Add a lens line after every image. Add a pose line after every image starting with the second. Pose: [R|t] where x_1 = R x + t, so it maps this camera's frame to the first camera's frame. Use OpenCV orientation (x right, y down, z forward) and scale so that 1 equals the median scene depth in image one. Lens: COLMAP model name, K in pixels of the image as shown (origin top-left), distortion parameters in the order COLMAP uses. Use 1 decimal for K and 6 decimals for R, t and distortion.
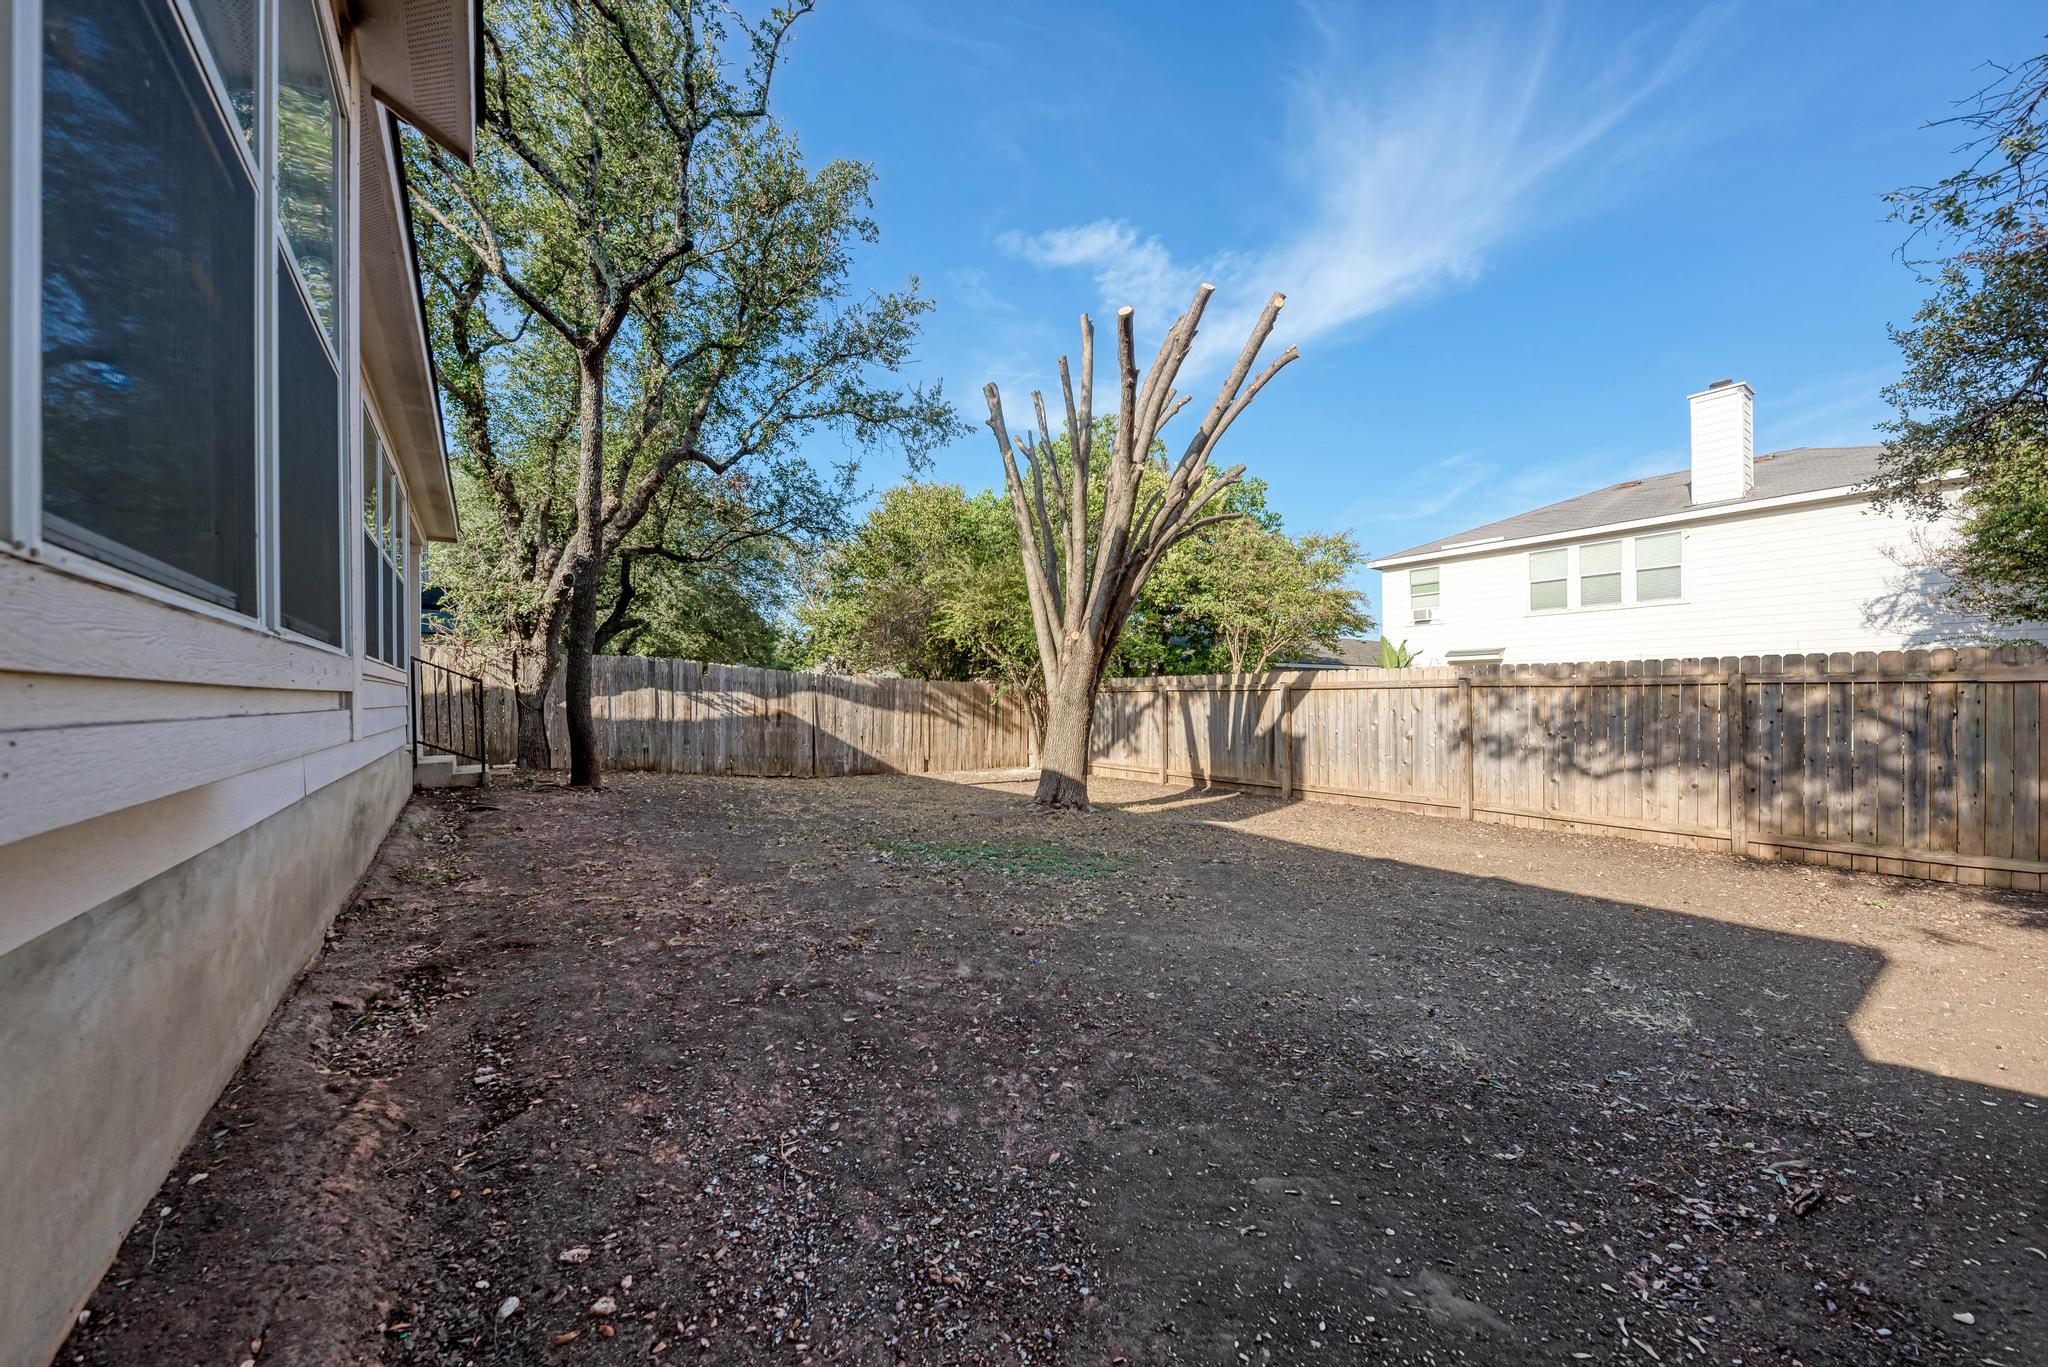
lens RADIAL K [[732.0, 0, 1009.7], [0, 732.0, 699.2], [0, 0, 1]] dist [-0.005273, -0.000135]
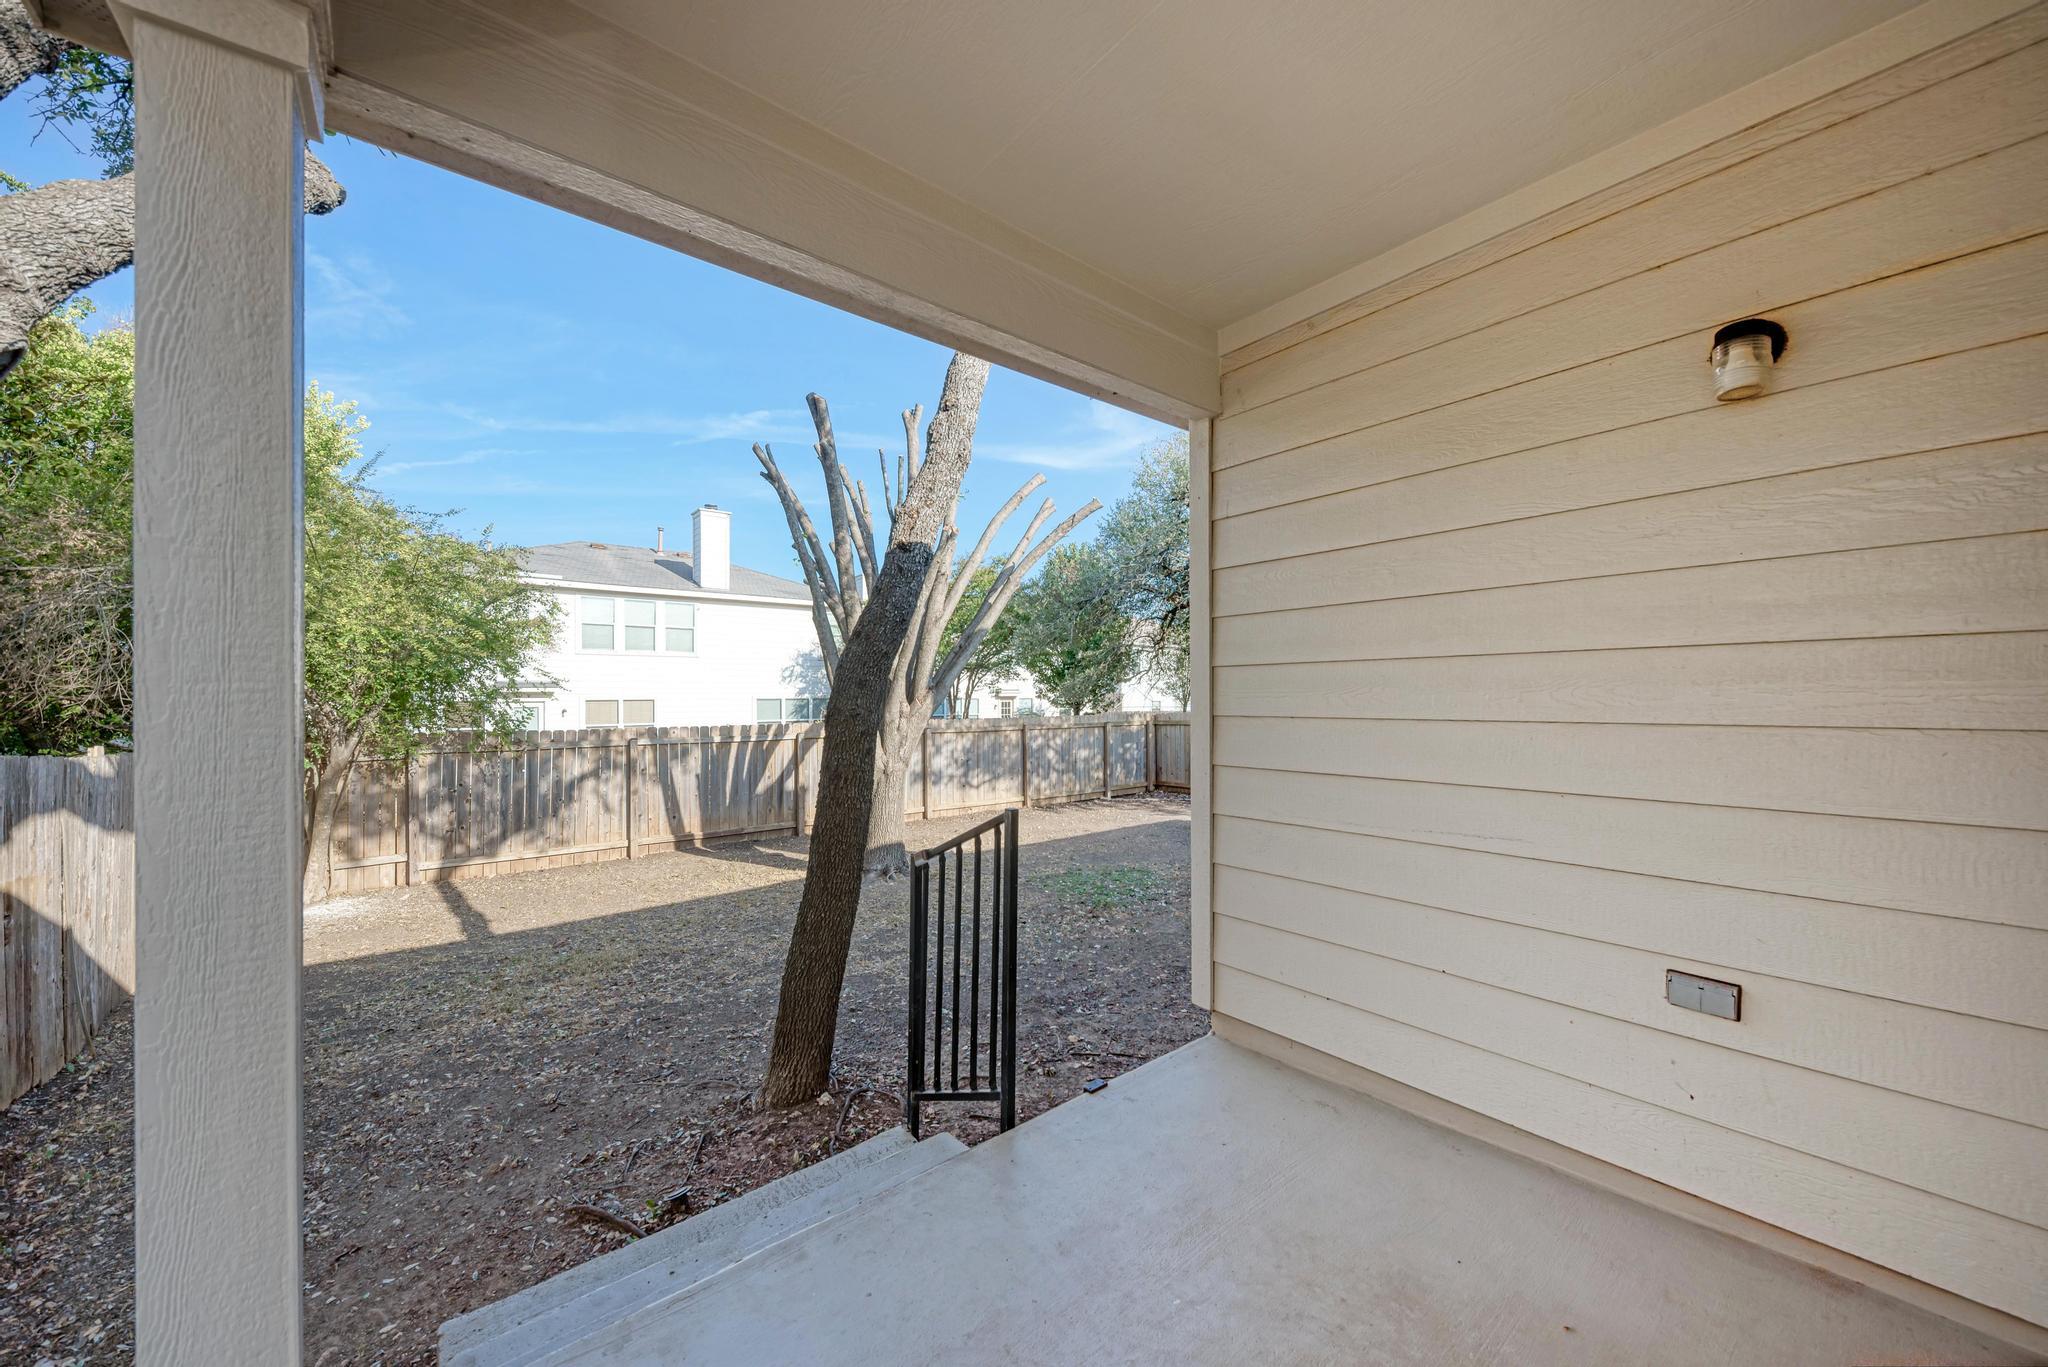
lens RADIAL K [[732.0, 0, 1020.7], [0, 732.0, 698.9], [0, 0, 1]] dist [-0.005273, -0.000135]
pose [[-0.022783, 0.010121, 0.999689, -0.653149], [-0.009520, 0.999901, -0.010341, -0.062401], [-0.999695, -0.009752, -0.022684, 0.588627]]
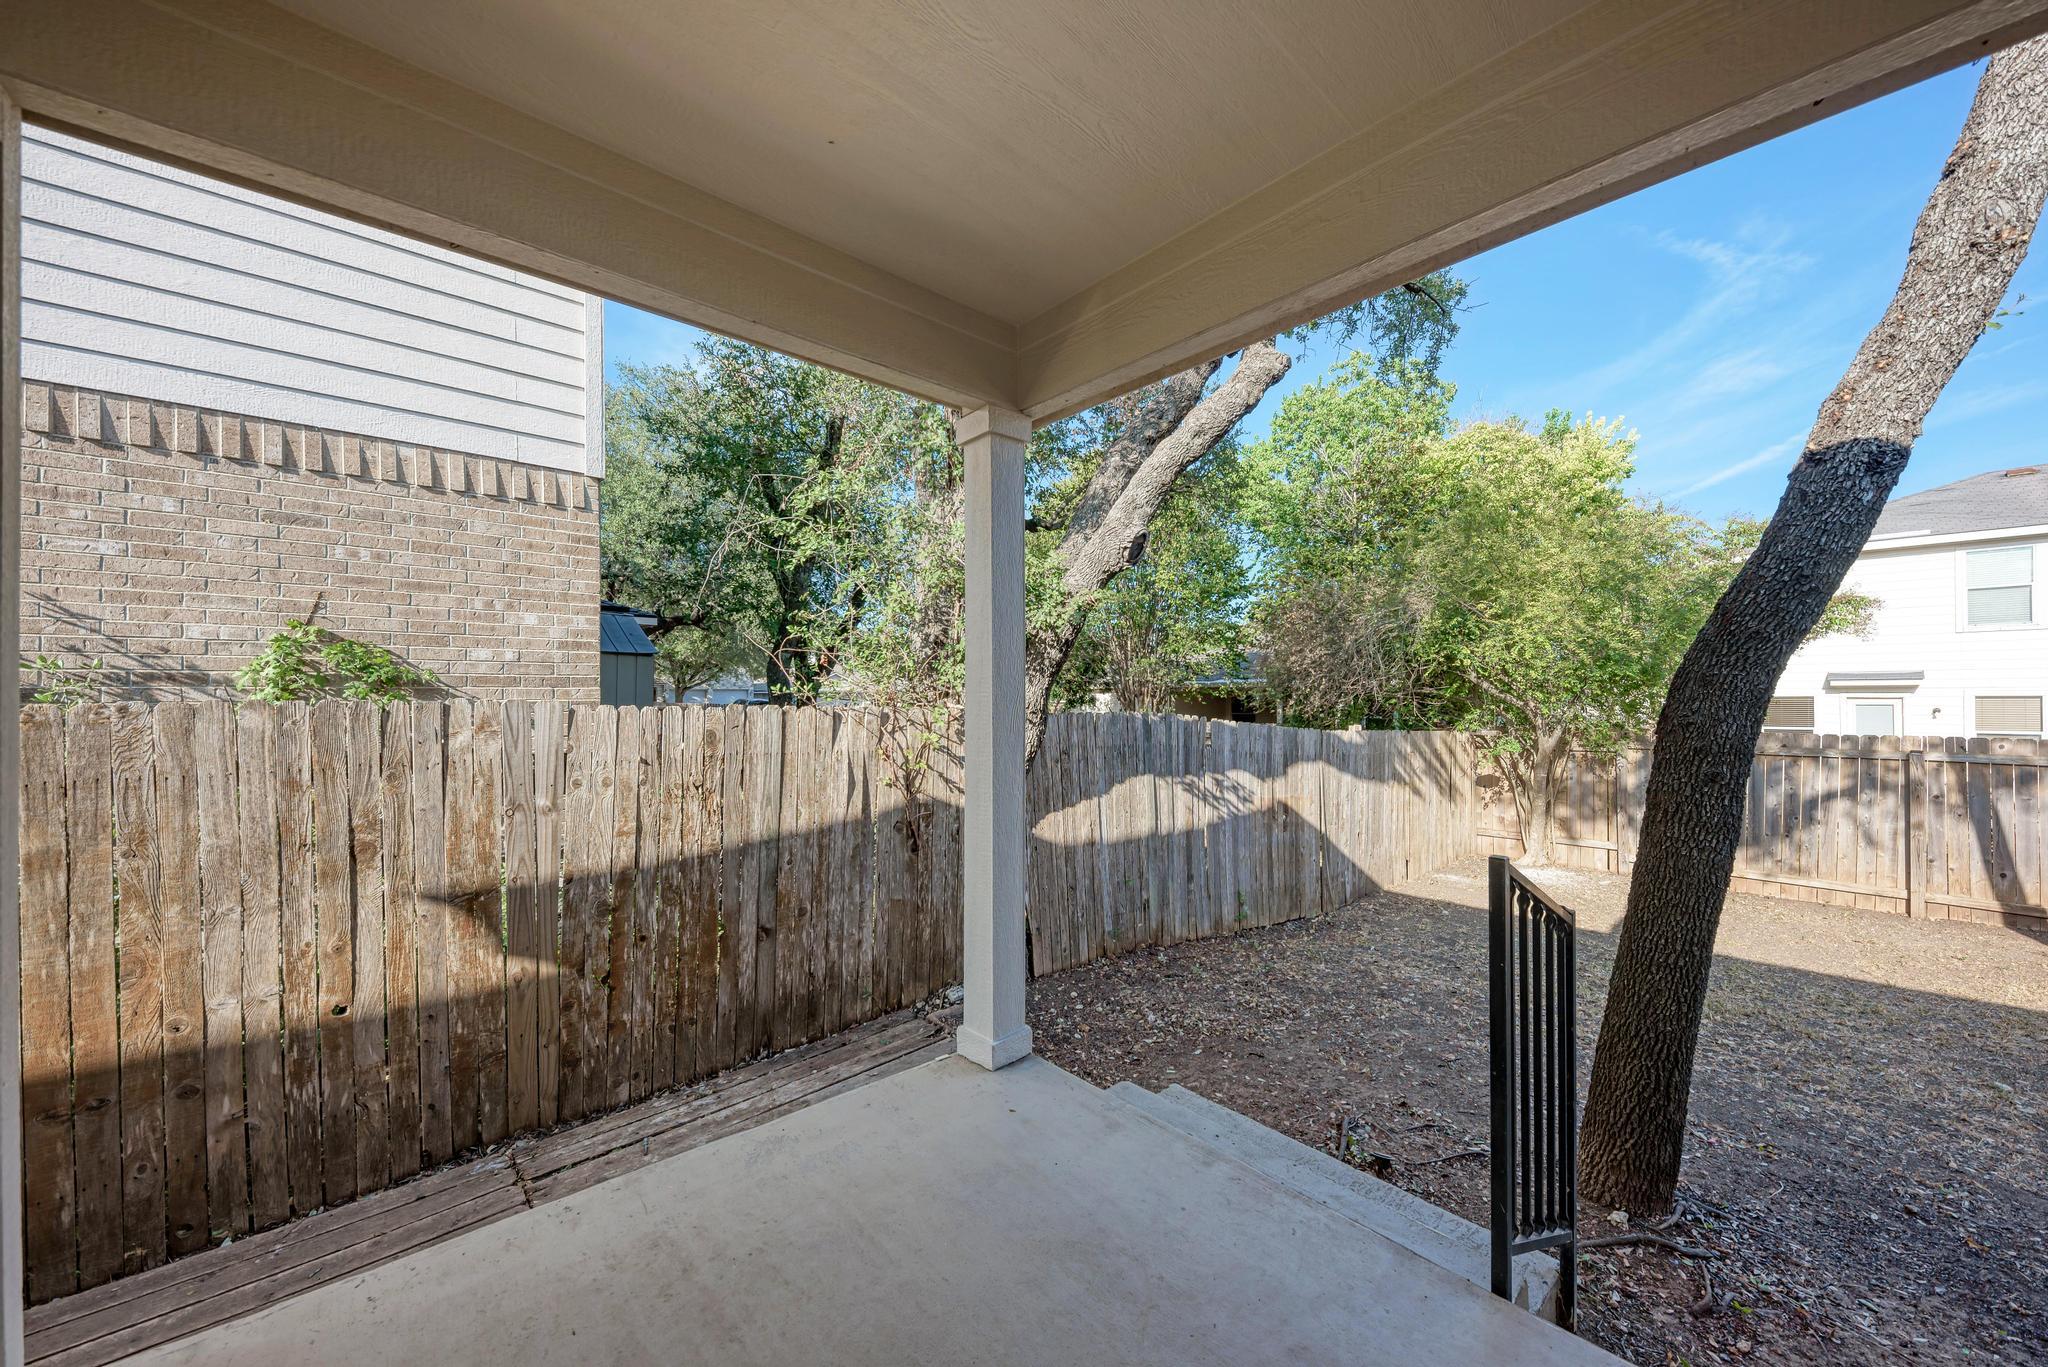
lens RADIAL K [[732.0, 0, 1040.5], [0, 732.0, 691.8], [0, 0, 1]] dist [-0.005273, -0.000135]
pose [[0.996839, 0.011414, 0.078620, -0.532319], [-0.012098, 0.999893, 0.008239, -0.069093], [-0.078517, -0.009164, 0.996871, 0.413591]]
